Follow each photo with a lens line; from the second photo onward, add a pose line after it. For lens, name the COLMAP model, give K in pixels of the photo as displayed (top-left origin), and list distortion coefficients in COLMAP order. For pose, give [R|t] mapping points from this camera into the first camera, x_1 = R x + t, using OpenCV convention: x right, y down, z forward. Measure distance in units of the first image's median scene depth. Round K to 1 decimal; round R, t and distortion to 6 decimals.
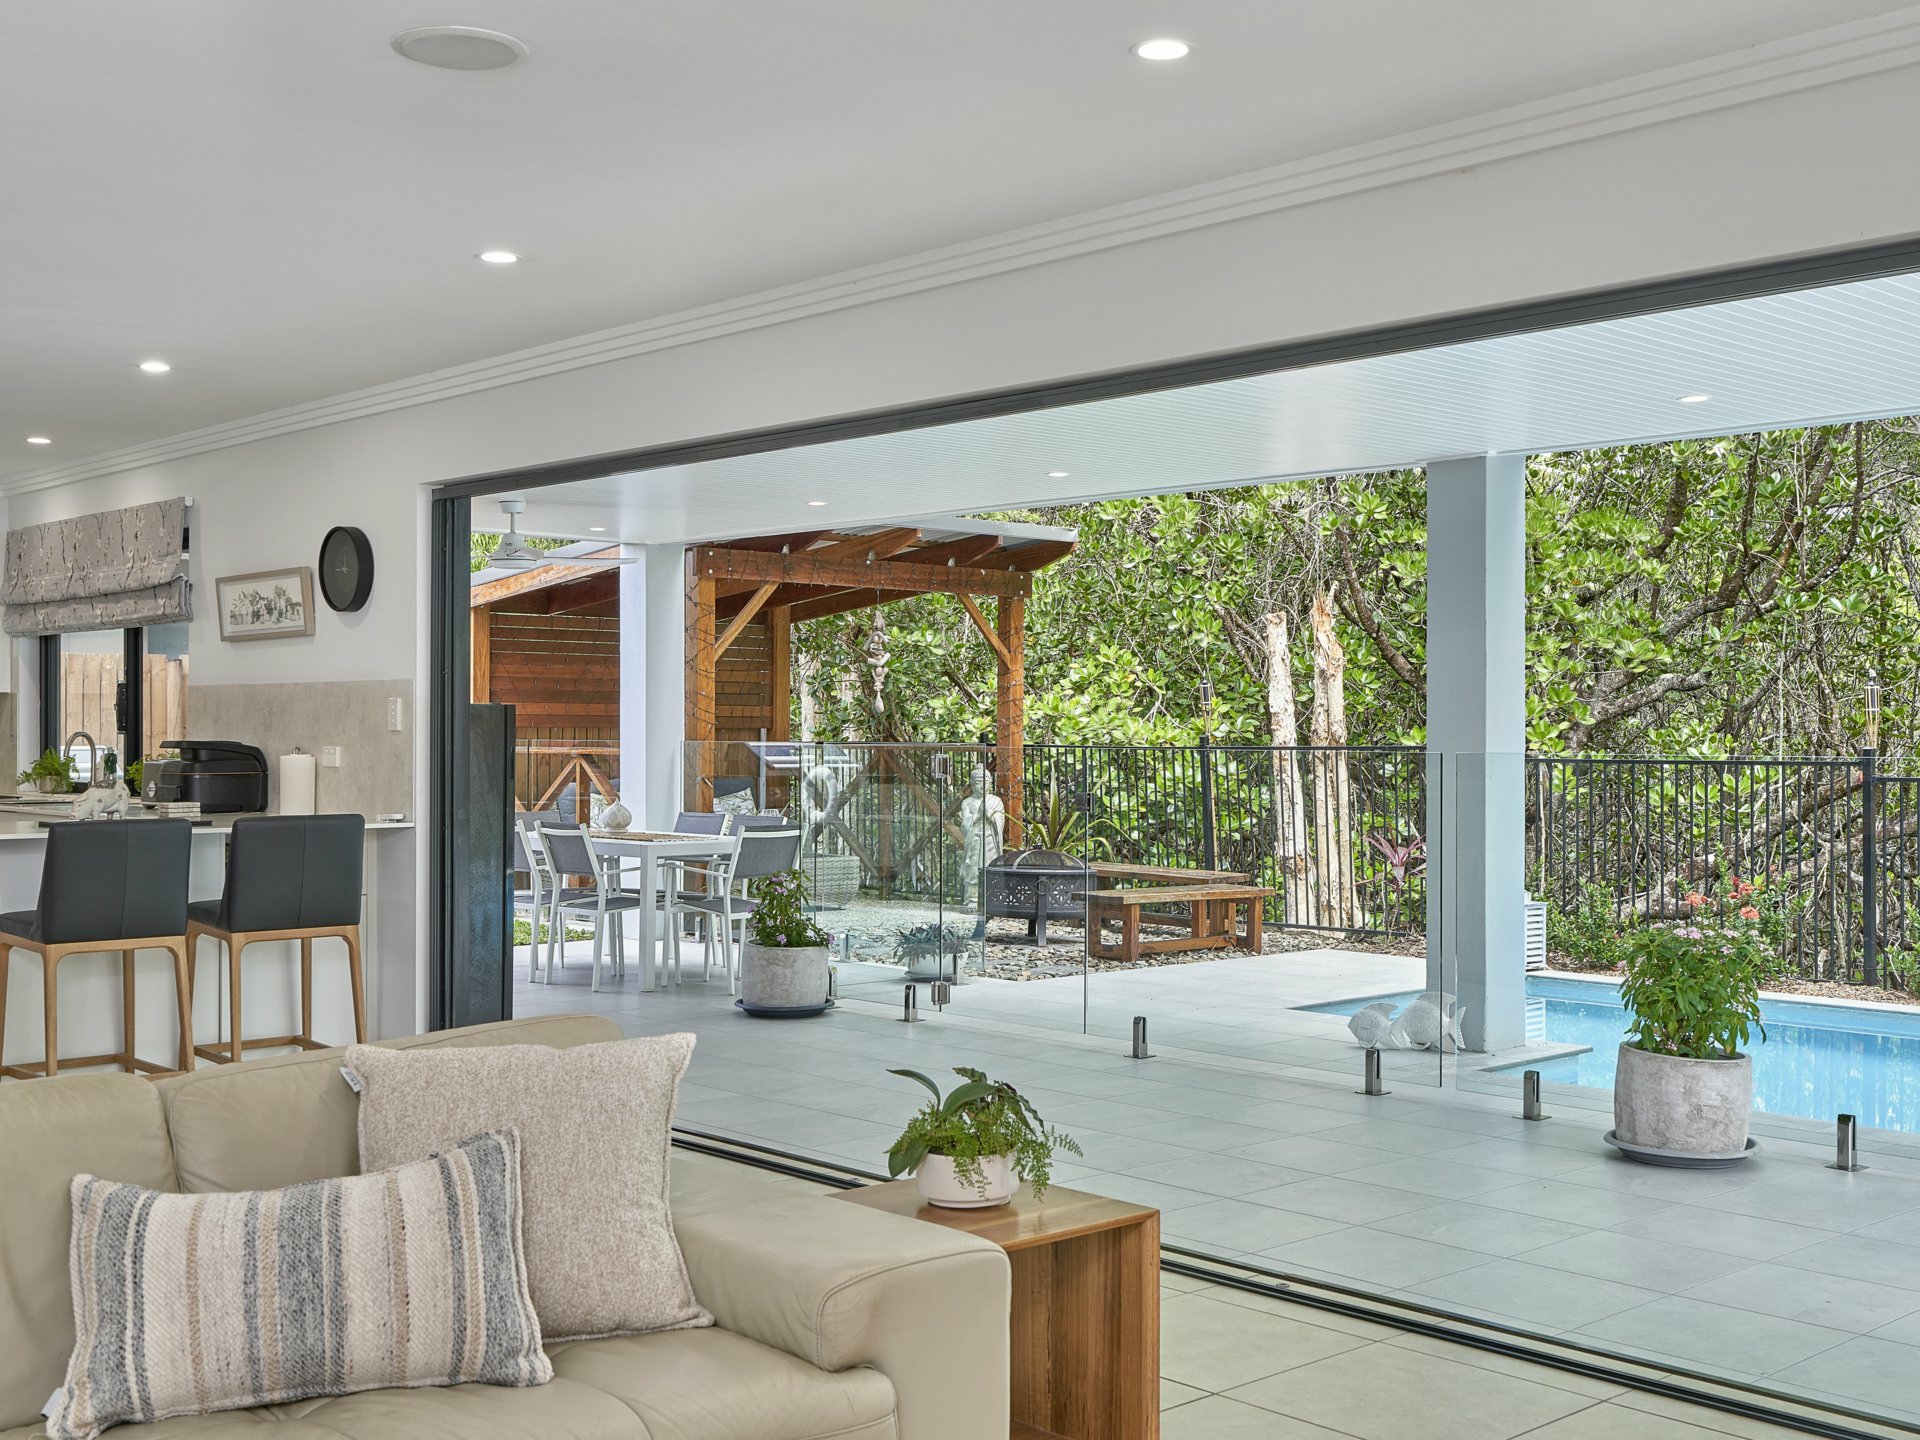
lens RADIAL K [[2081.1, 0, 960.0], [0, 2081.1, 720.0], [0, 0, 1]] dist [0.012027, 0.012425]
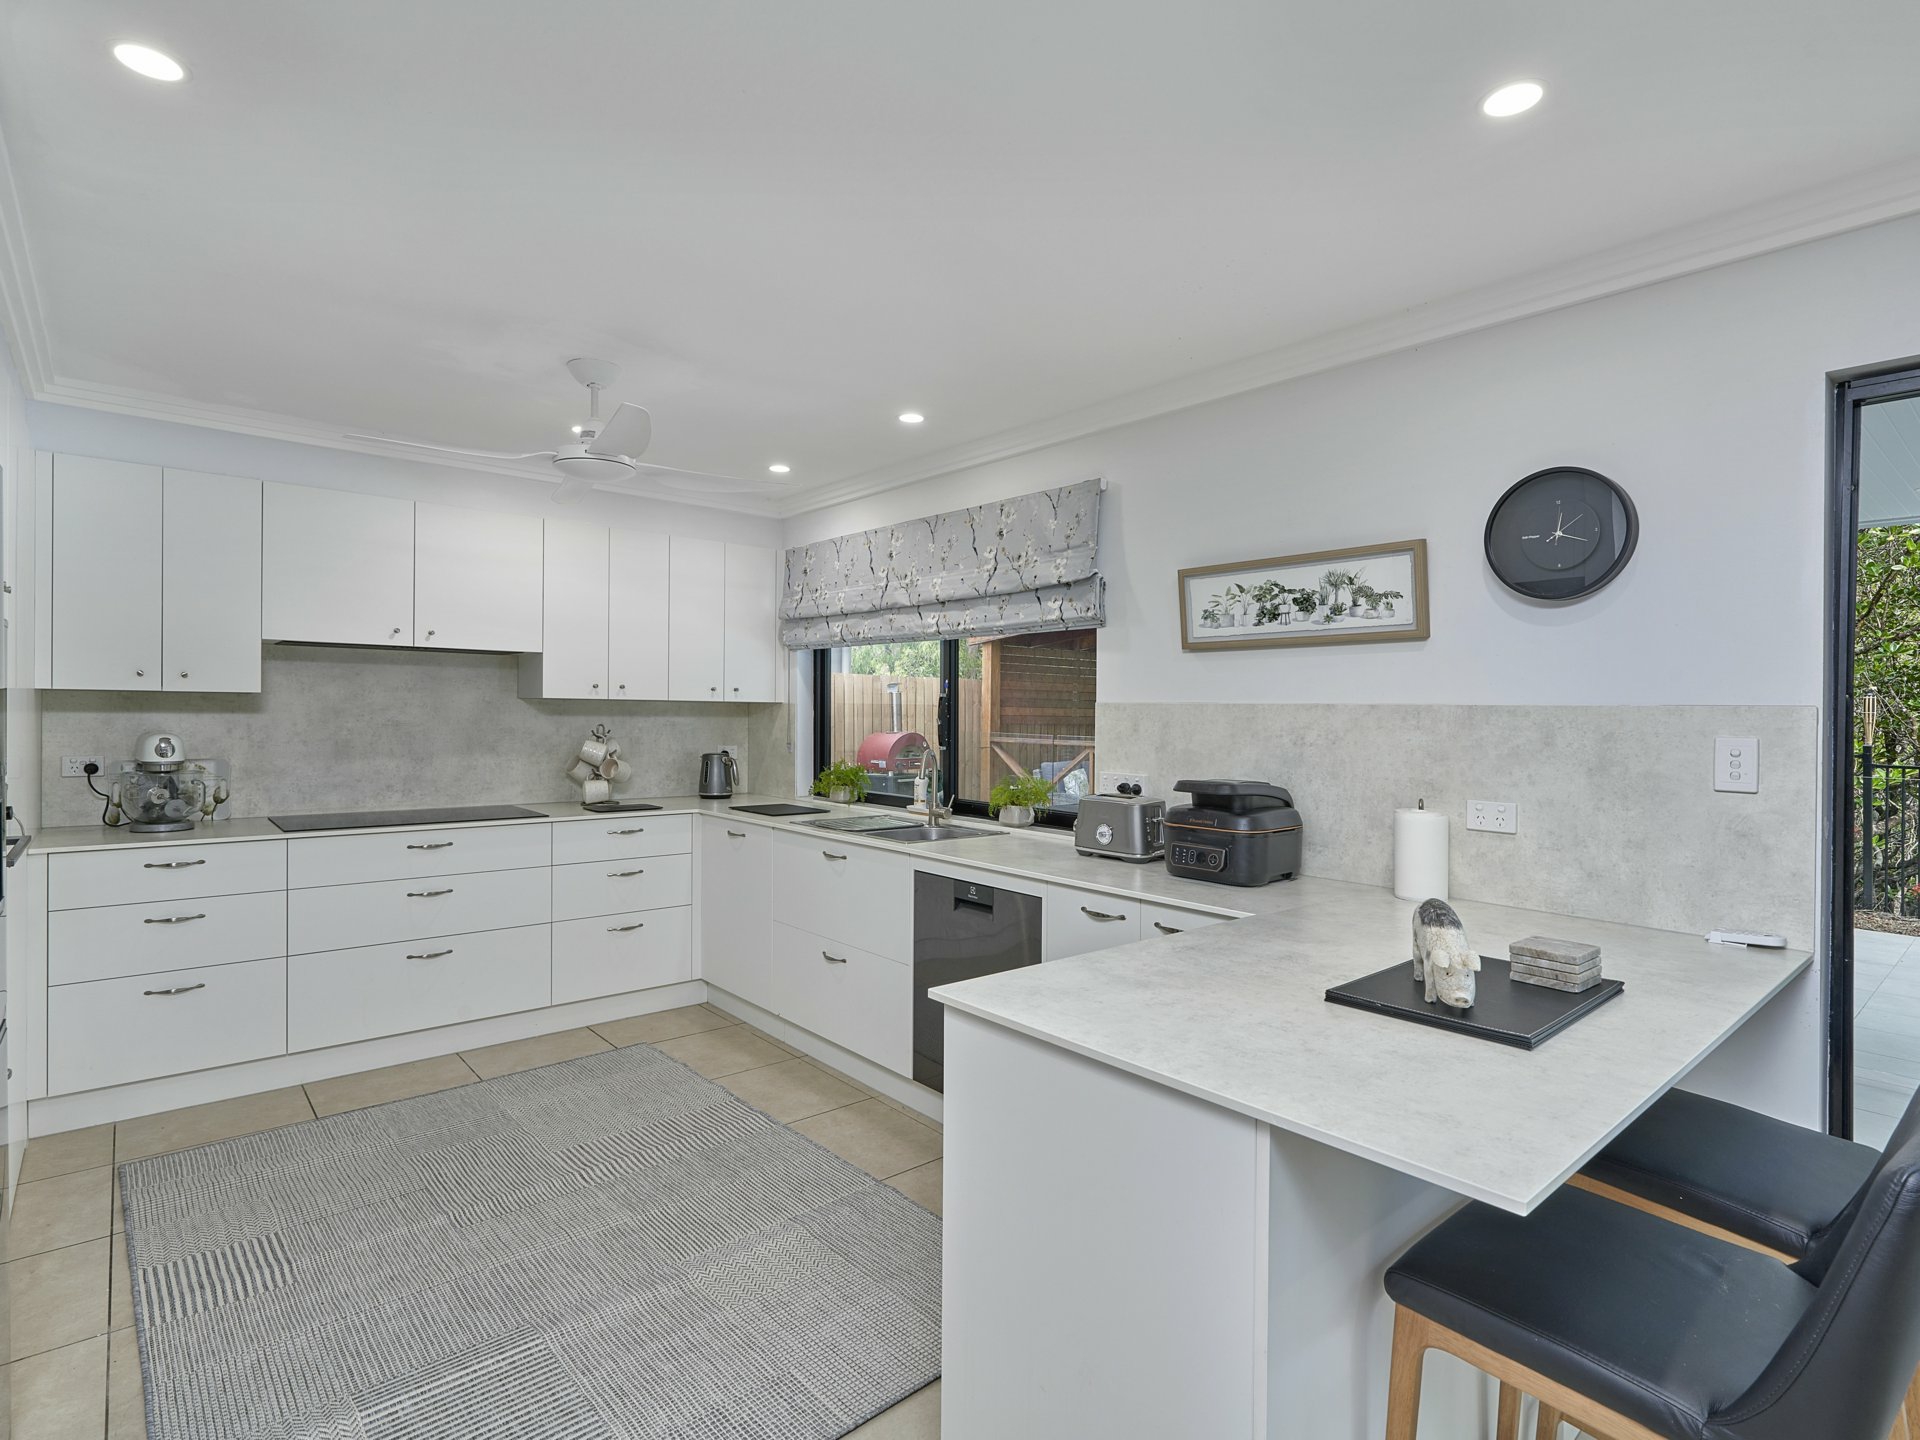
lens RADIAL K [[967.2, 0, 964.3], [0, 967.2, 704.8], [0, 0, 1]] dist [-0.008856, 0.002005]
pose [[0.999549, 0.015709, -0.025600, -0.380131], [-0.015910, 0.999844, -0.007676, -0.010885], [0.025476, 0.008080, 0.999643, 0.556902]]
